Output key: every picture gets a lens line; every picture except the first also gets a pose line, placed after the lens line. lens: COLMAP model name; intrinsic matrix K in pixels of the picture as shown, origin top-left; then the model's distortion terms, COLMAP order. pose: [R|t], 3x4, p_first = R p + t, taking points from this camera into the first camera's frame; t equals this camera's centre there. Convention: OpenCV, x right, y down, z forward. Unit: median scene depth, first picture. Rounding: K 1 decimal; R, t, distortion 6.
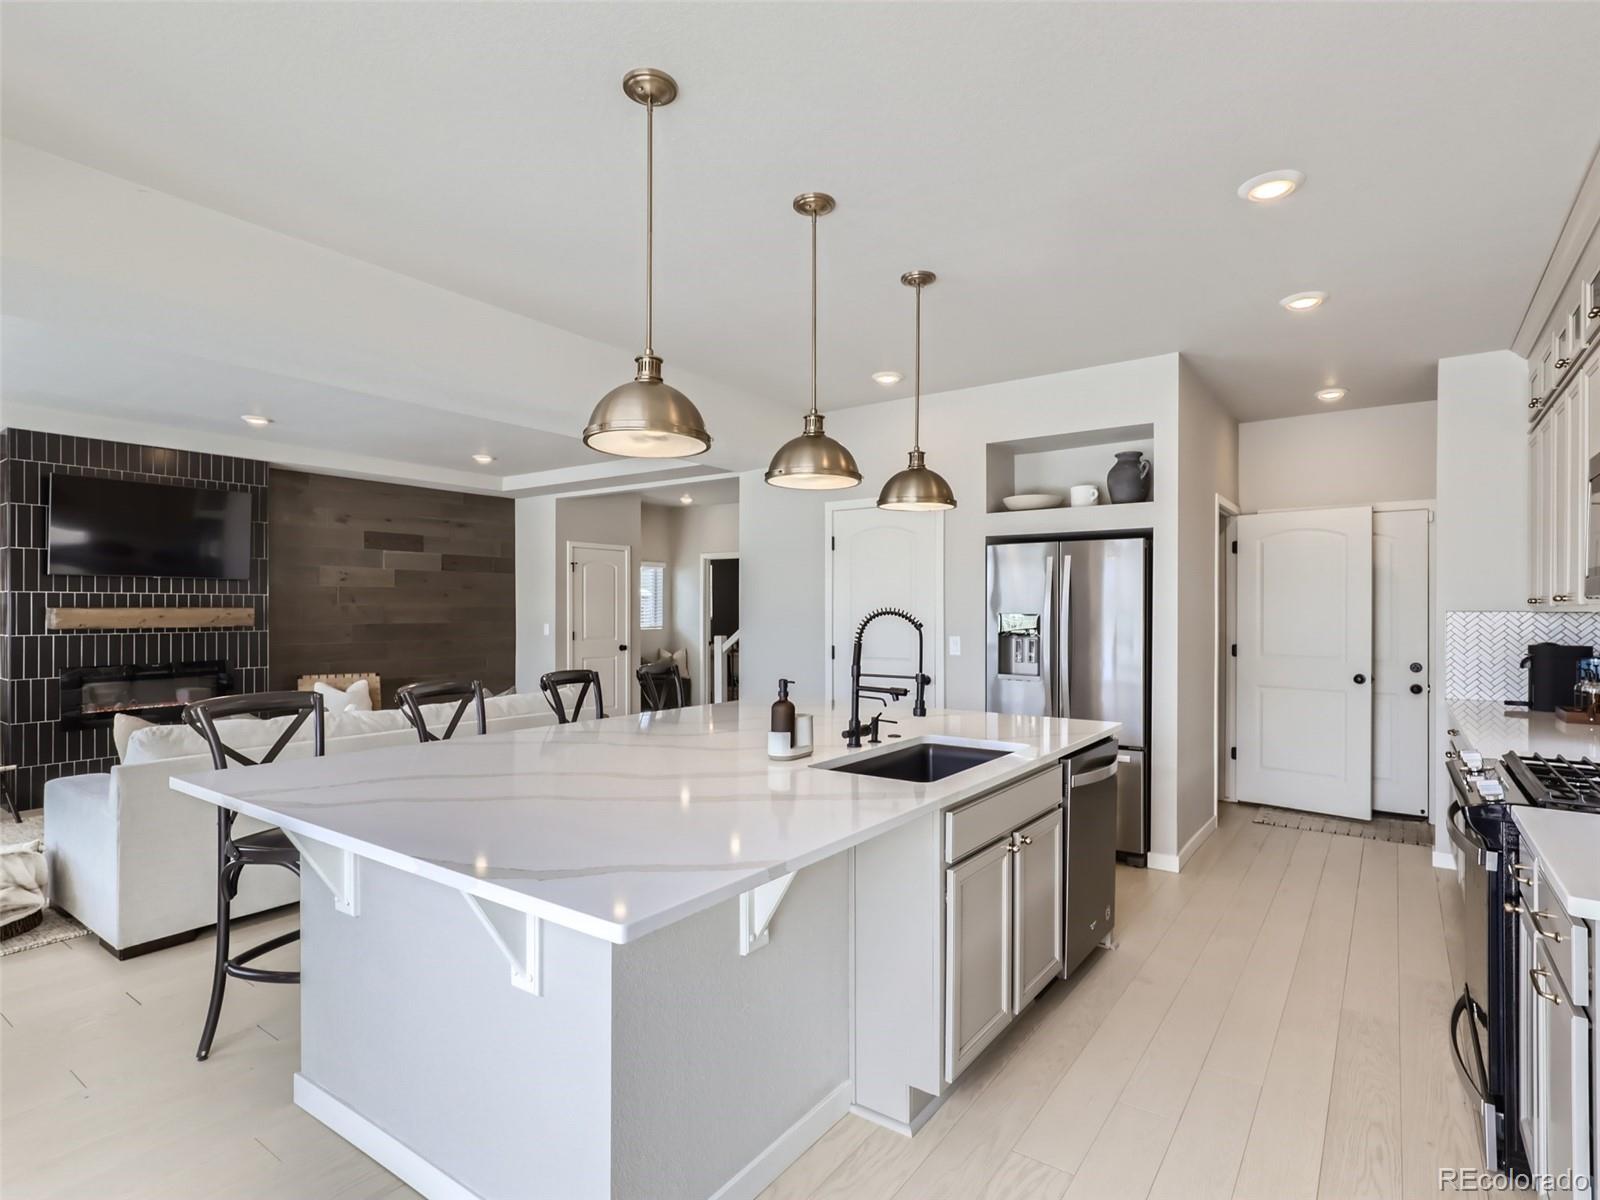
lens RADIAL K [[820.5, 0, 814.6], [0, 820.5, 604.6], [0, 0, 1]] dist [-0.006984, 0.001699]
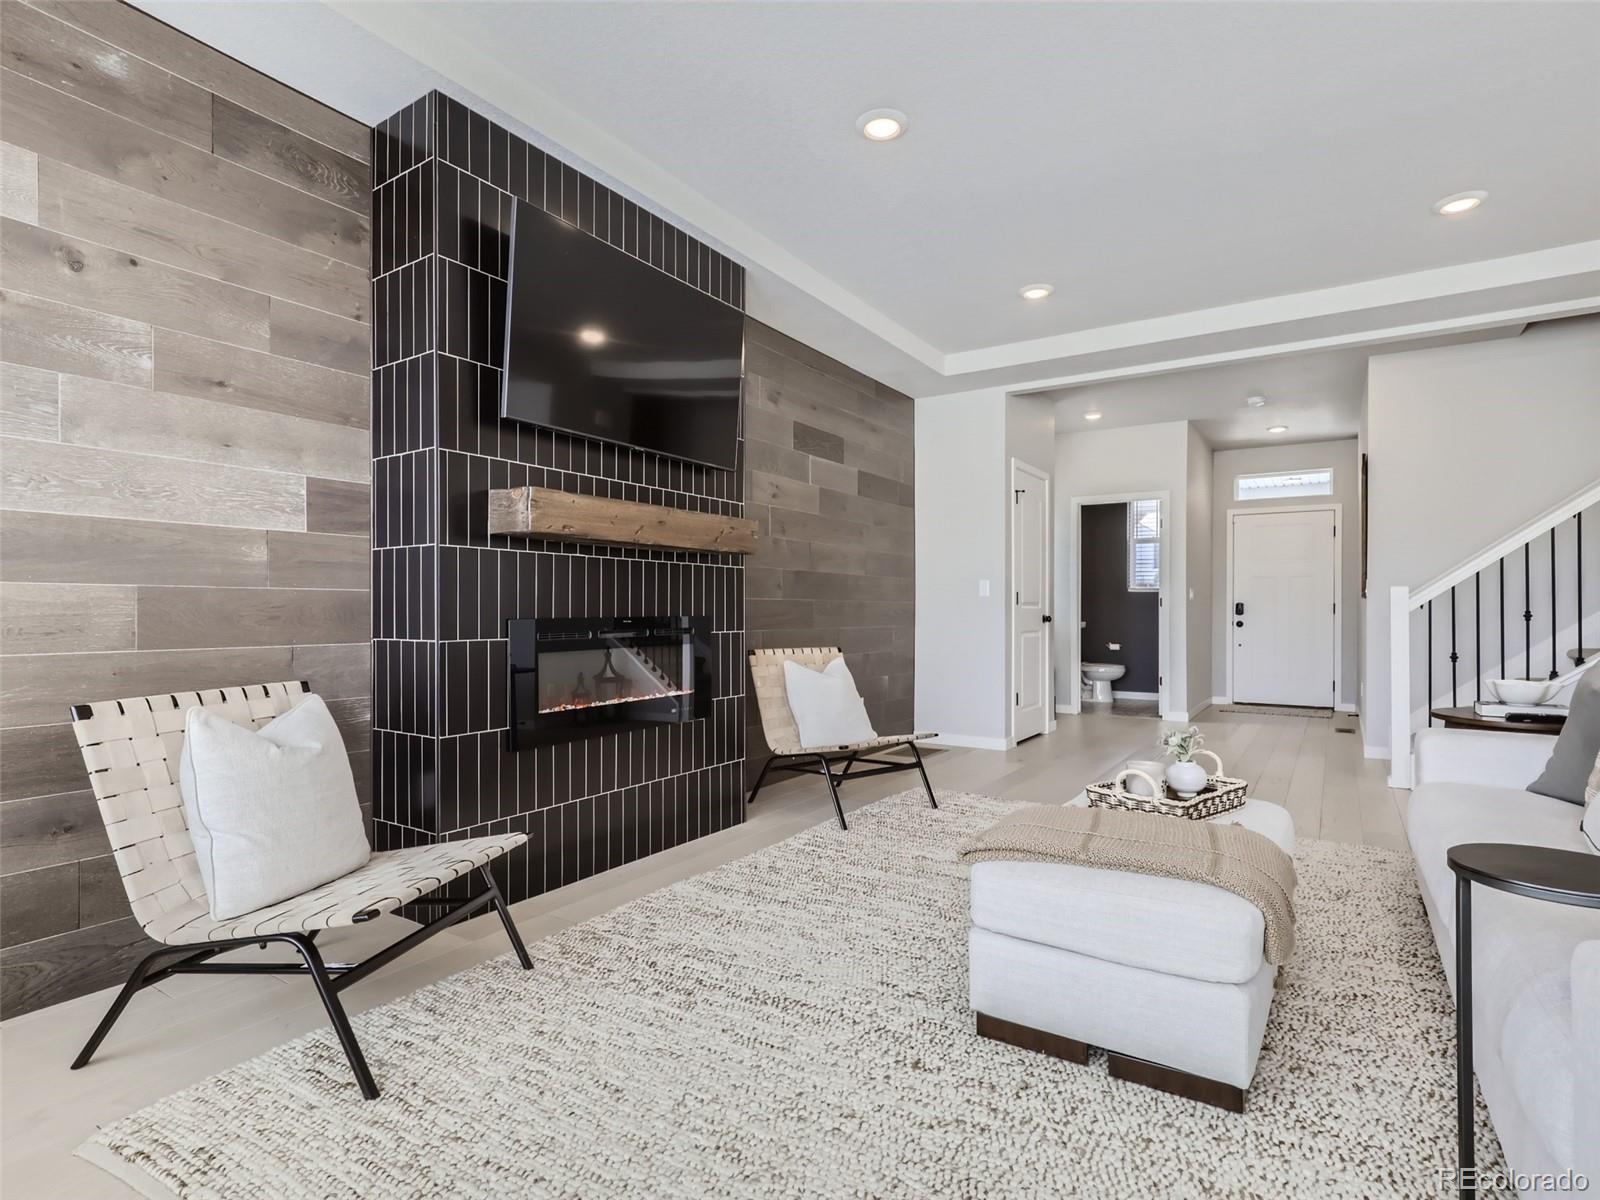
lens RADIAL K [[820.5, 0, 803.4], [0, 820.5, 604.7], [0, 0, 1]] dist [-0.006984, 0.001699]
pose [[0.999178, -0.002425, 0.040457, -0.583307], [0.002696, 0.999974, -0.006631, 0.055493], [-0.040440, 0.006735, 0.999159, 0.389344]]
